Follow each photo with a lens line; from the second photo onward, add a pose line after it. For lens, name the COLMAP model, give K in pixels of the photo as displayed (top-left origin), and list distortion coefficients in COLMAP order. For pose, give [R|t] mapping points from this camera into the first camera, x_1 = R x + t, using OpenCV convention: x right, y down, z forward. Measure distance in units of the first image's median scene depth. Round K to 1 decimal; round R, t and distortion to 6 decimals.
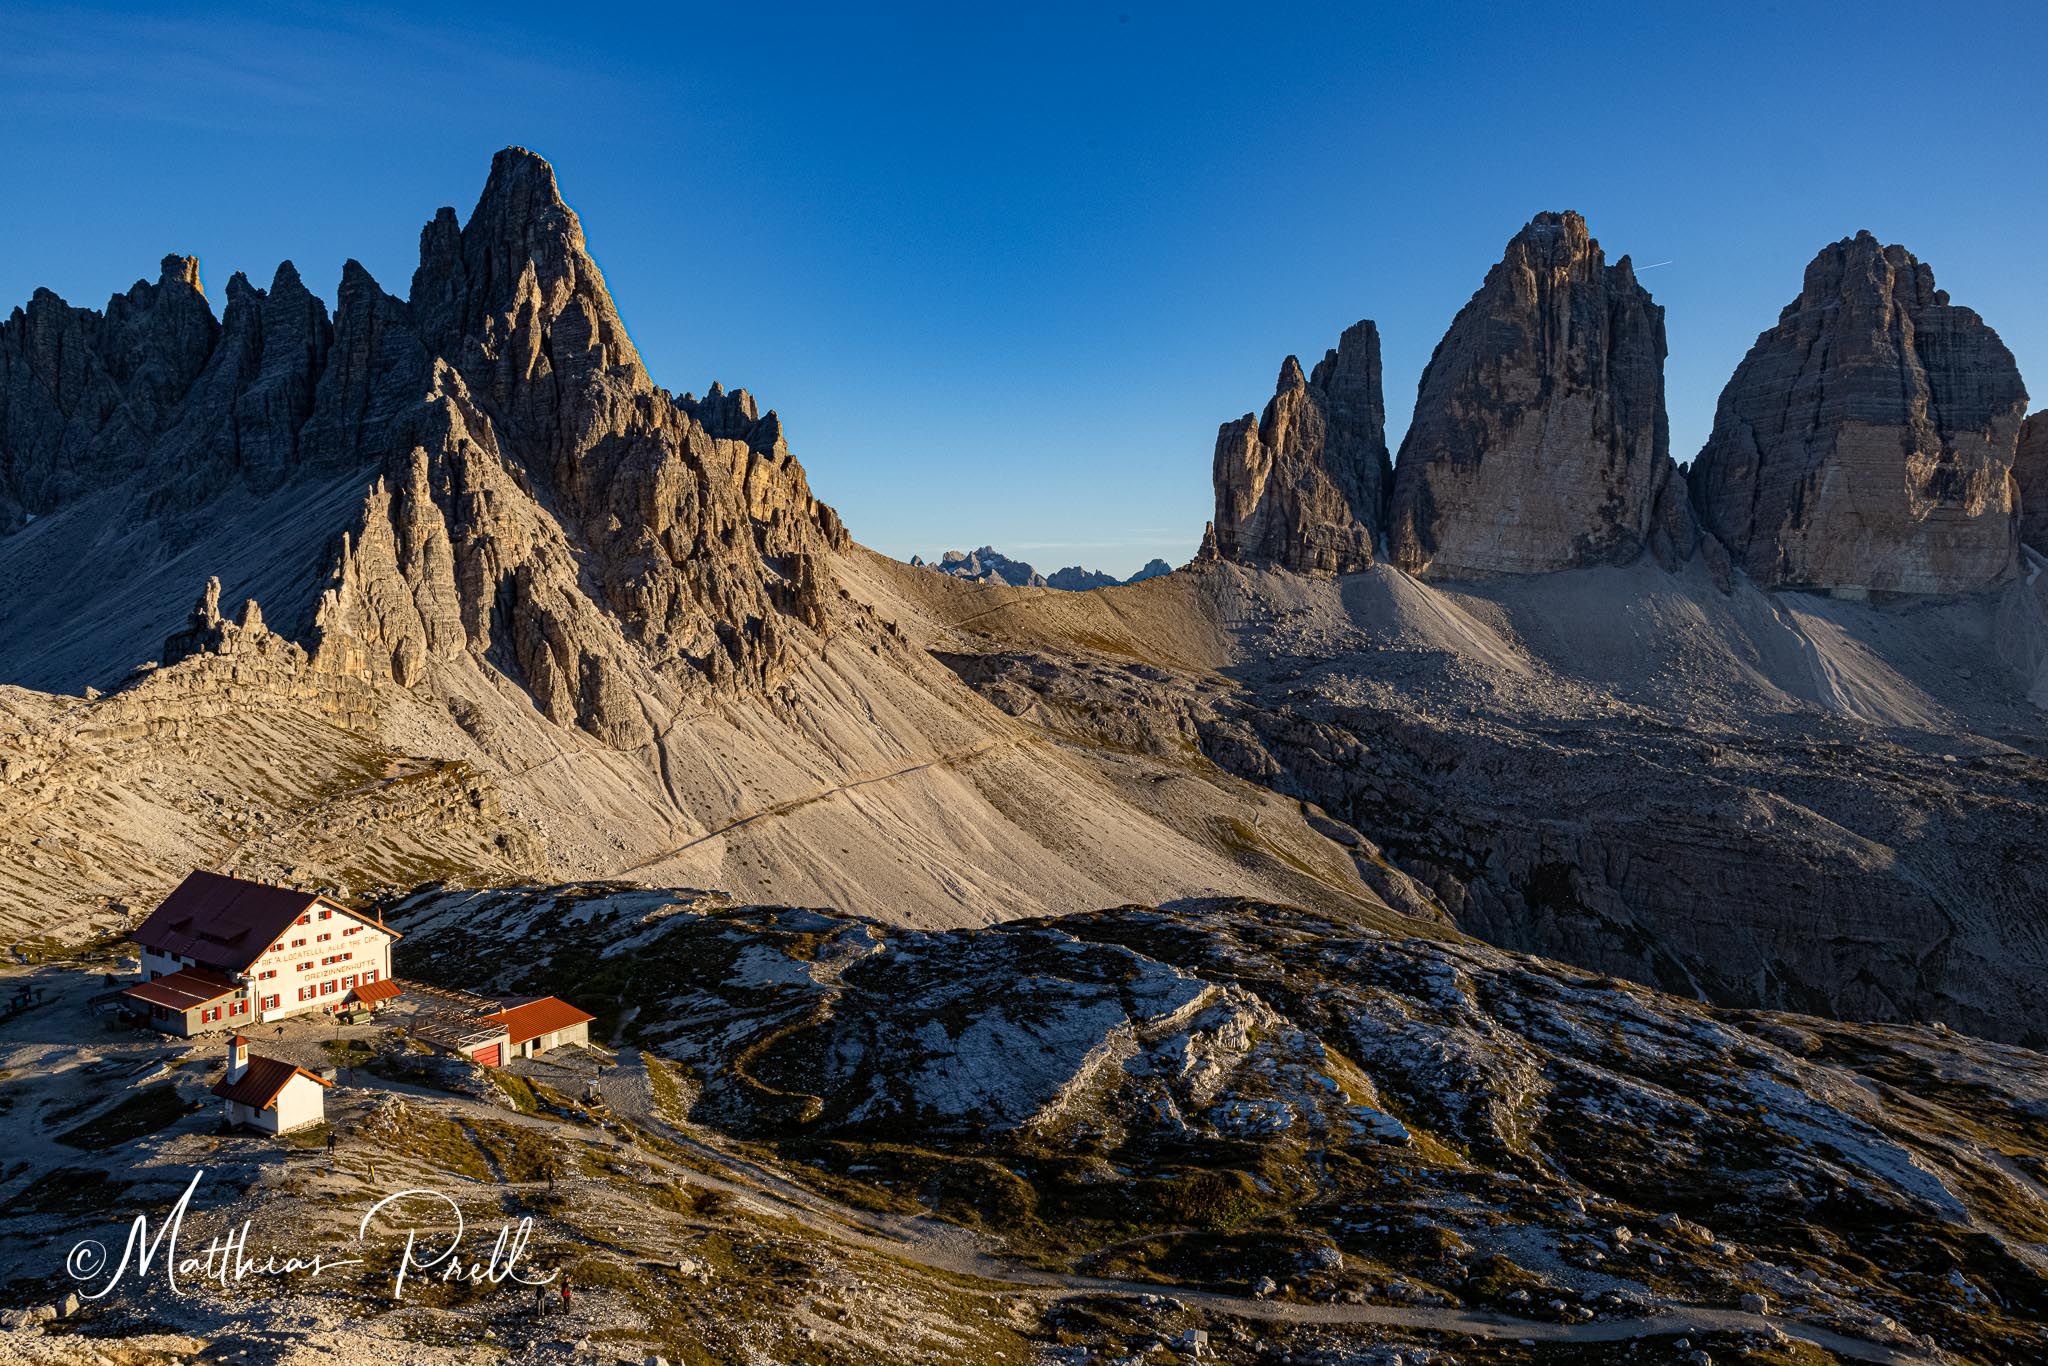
lens RADIAL K [[1370.3, 0, 1022.5], [0, 1370.3, 679.8], [0, 0, 1]] dist [-0.000952, 0.004946]
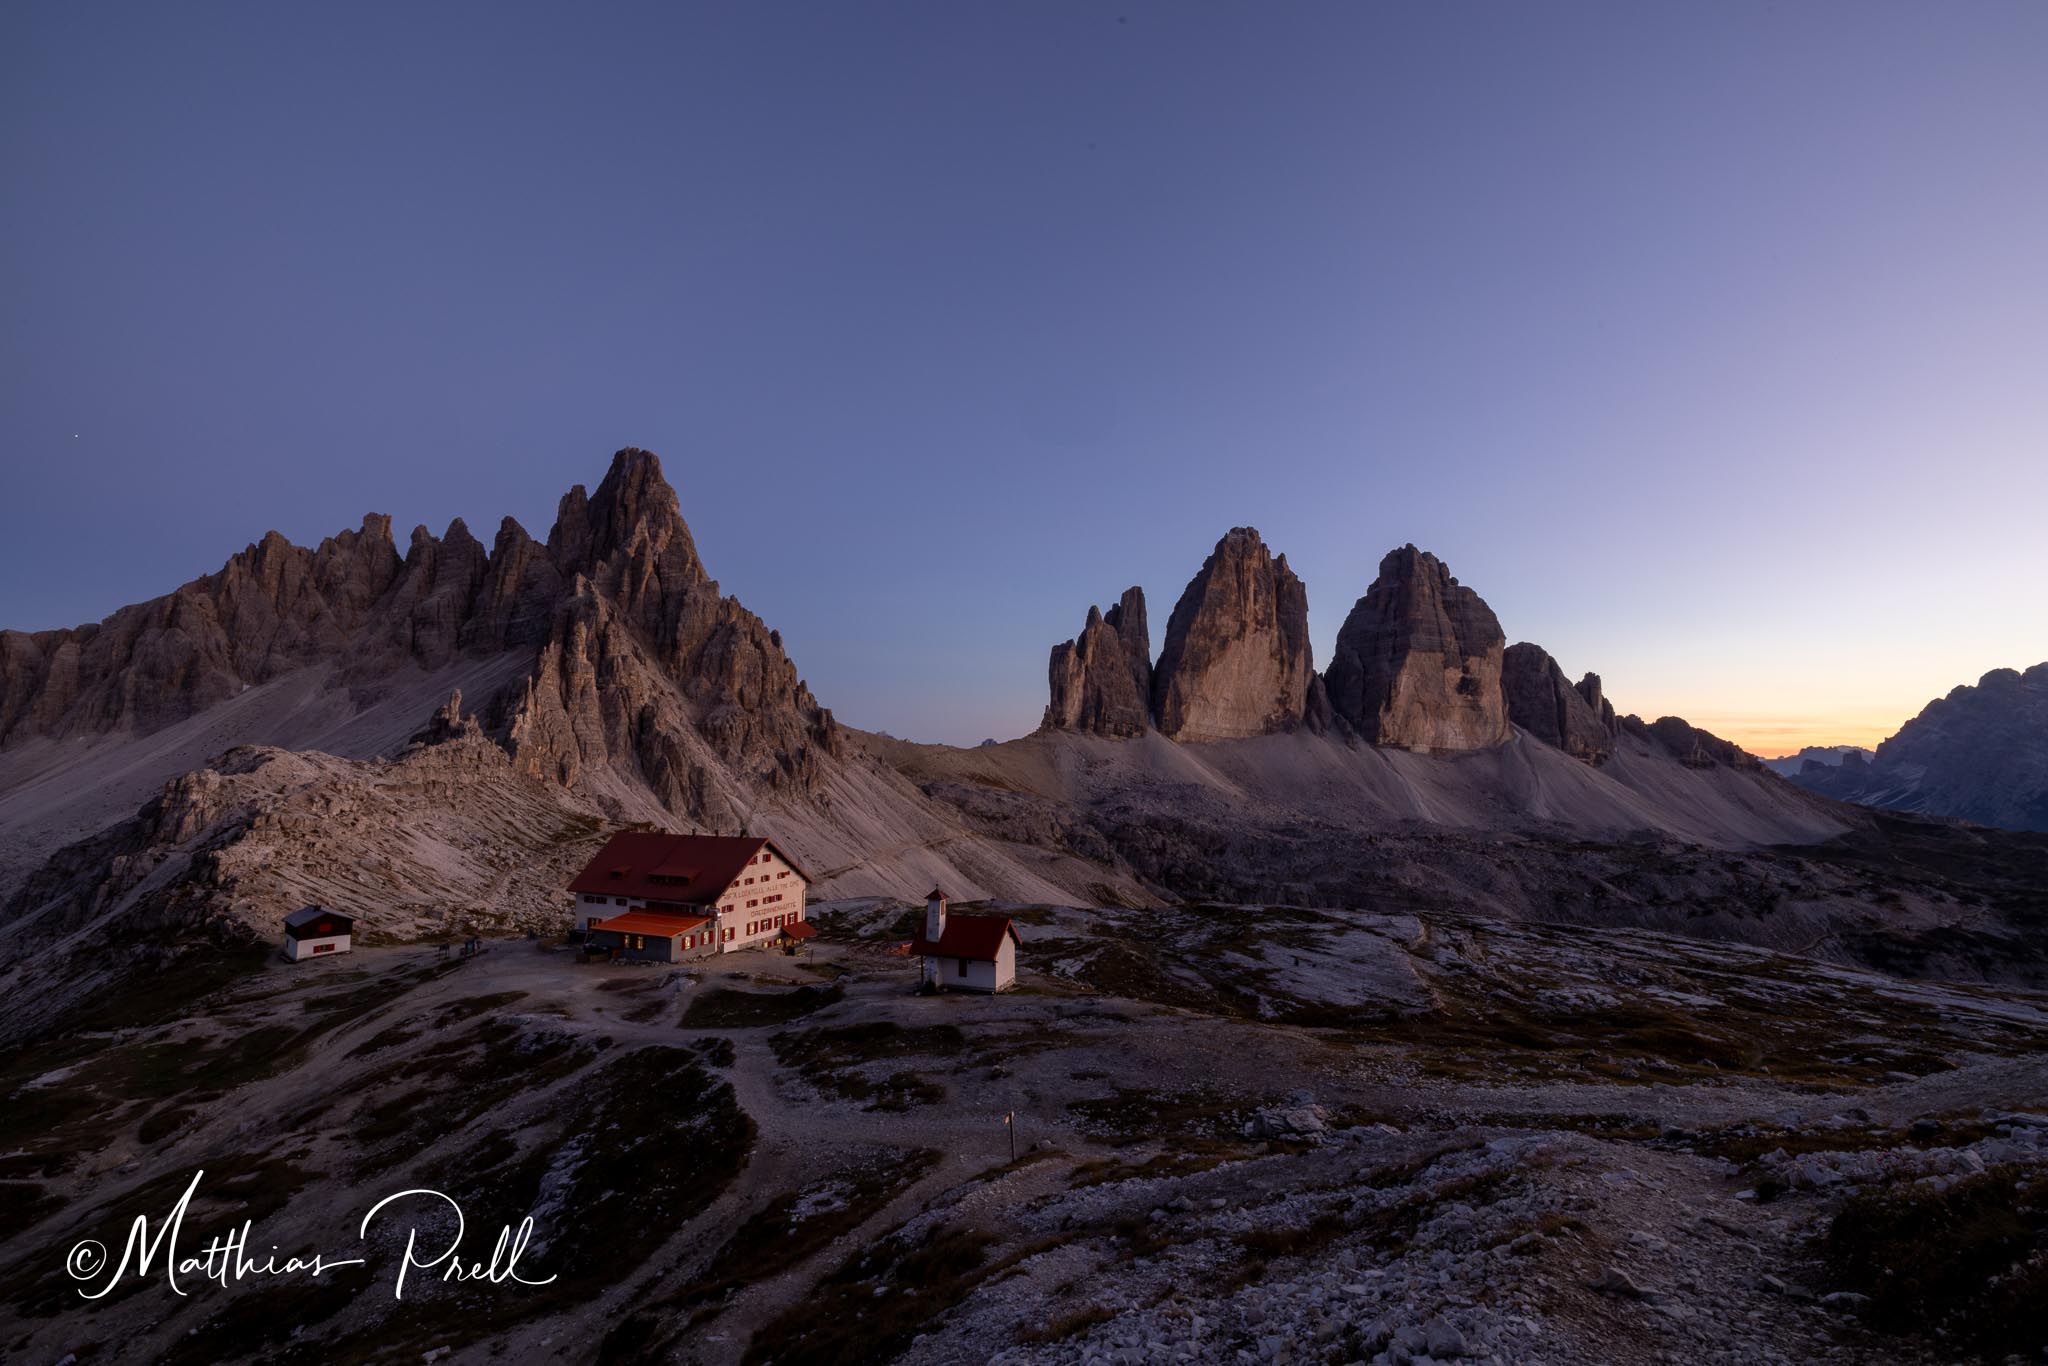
lens RADIAL K [[855.3, 0, 1020.0], [0, 855.3, 679.6], [0, 0, 1]] dist [0.002636, -0.000251]
pose [[0.990606, 0.007628, 0.136538, -0.083745], [0.014048, 0.987484, -0.157092, 0.029374], [-0.136027, 0.157534, 0.978100, 0.053924]]
